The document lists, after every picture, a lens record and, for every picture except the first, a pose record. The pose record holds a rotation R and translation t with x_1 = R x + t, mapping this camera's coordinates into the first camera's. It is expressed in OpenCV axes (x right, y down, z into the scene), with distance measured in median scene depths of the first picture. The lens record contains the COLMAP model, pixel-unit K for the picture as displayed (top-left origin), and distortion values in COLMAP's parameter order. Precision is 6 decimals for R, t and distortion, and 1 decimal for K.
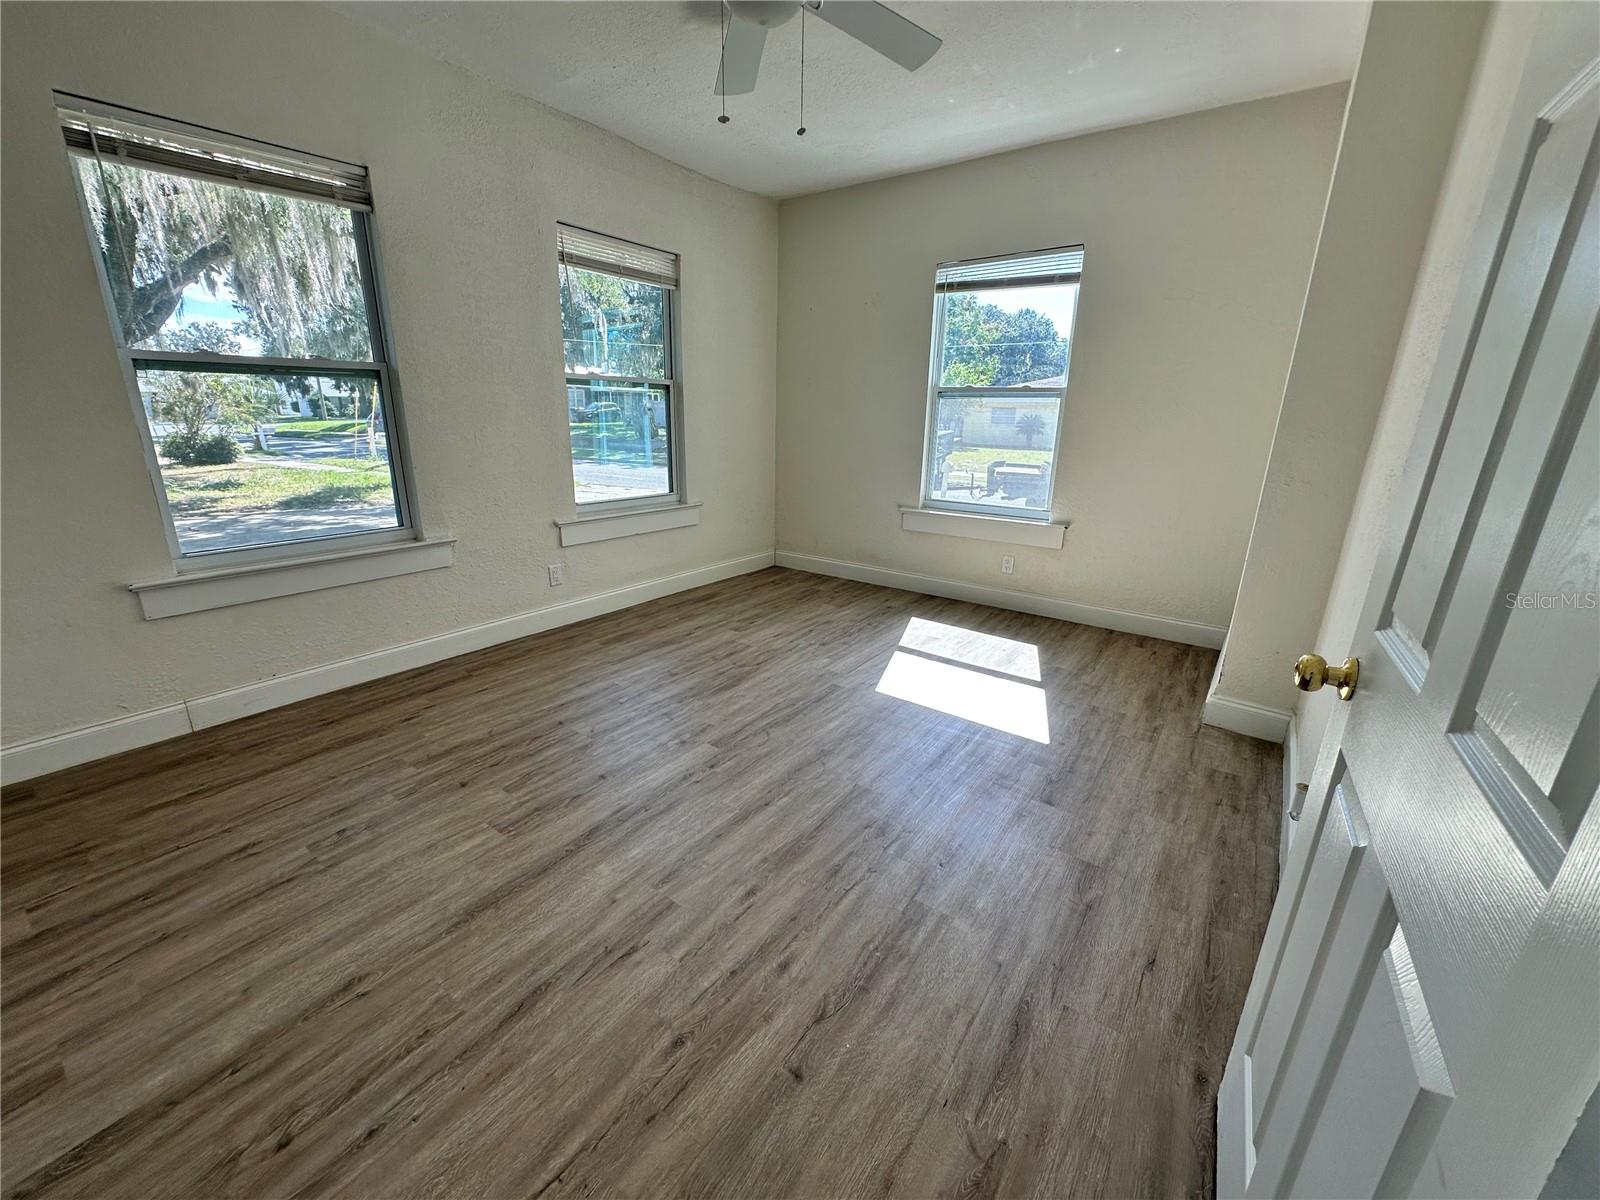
lens RADIAL K [[642.1, 0, 799.5], [0, 642.1, 603.4], [0, 0, 1]] dist [0.000490, -0.000142]
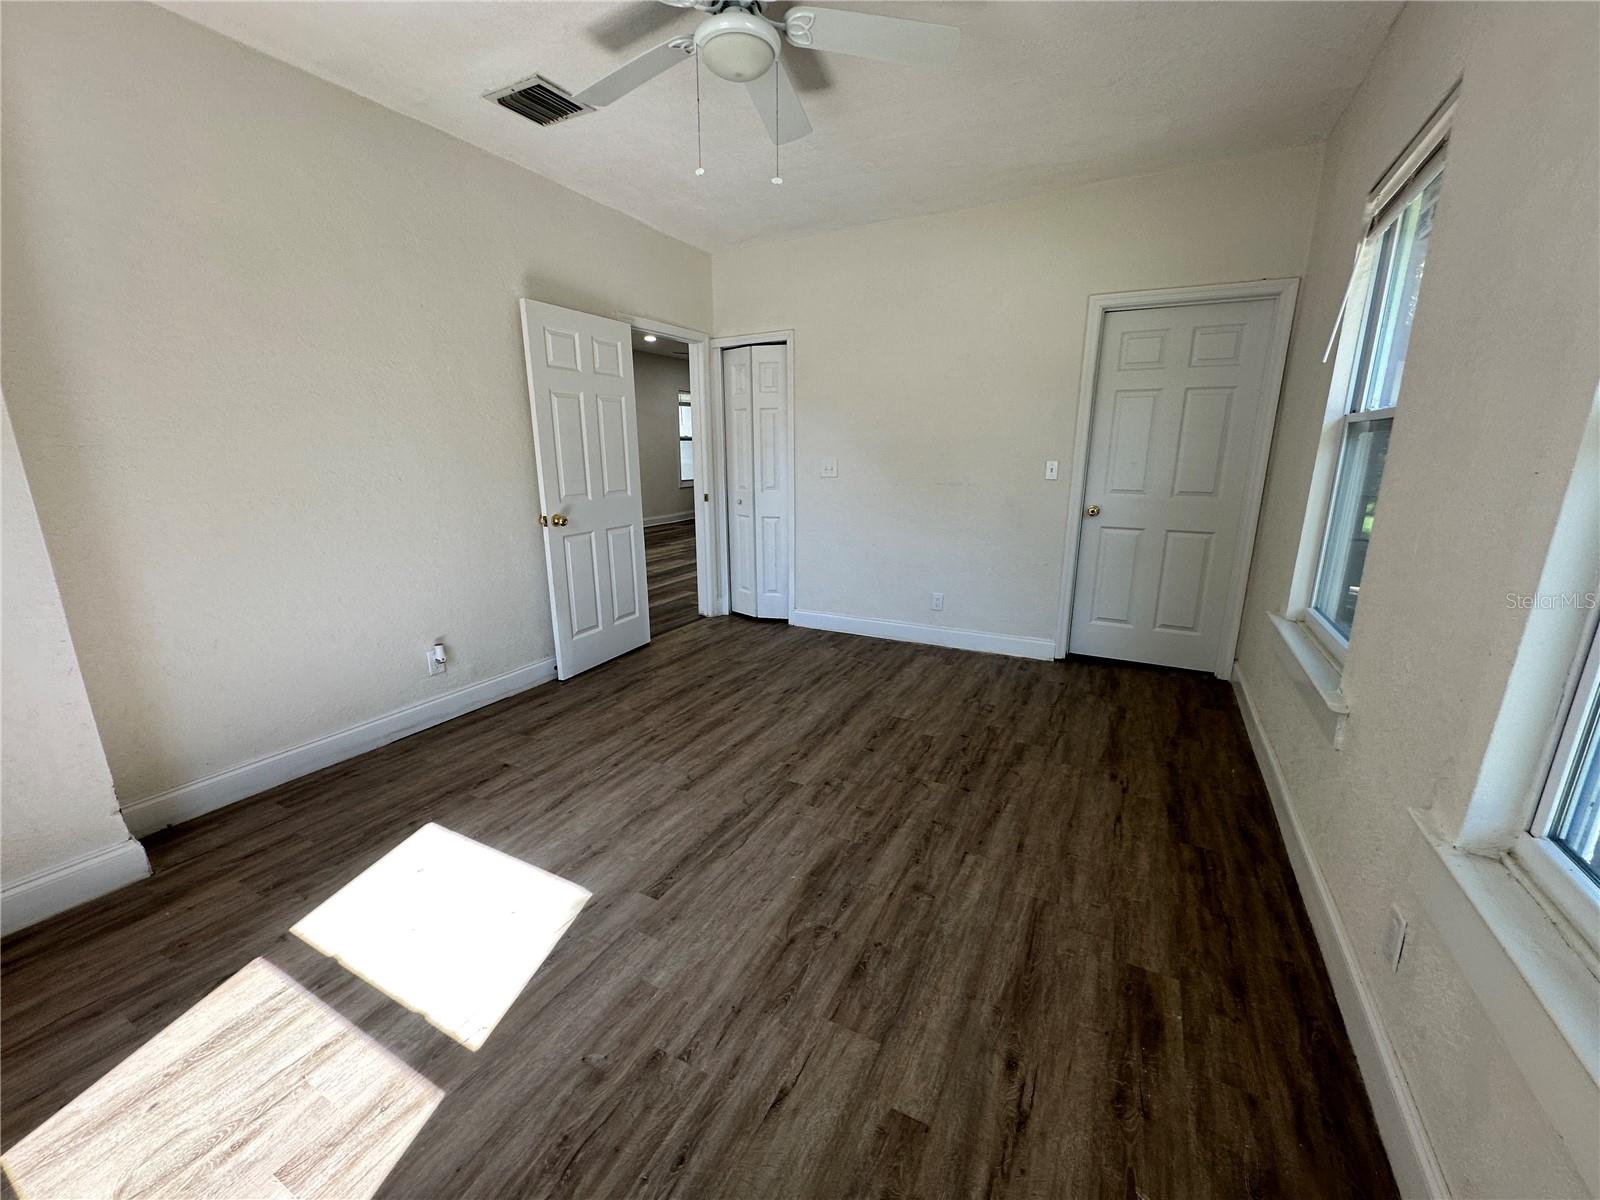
lens RADIAL K [[642.1, 0, 799.5], [0, 642.1, 603.4], [0, 0, 1]] dist [0.000490, -0.000142]
pose [[-0.989807, 0.013383, -0.141784, 0.001725], [-0.061611, 0.857347, 0.511039, -0.539301], [0.128398, 0.514565, -0.847783, 1.701957]]
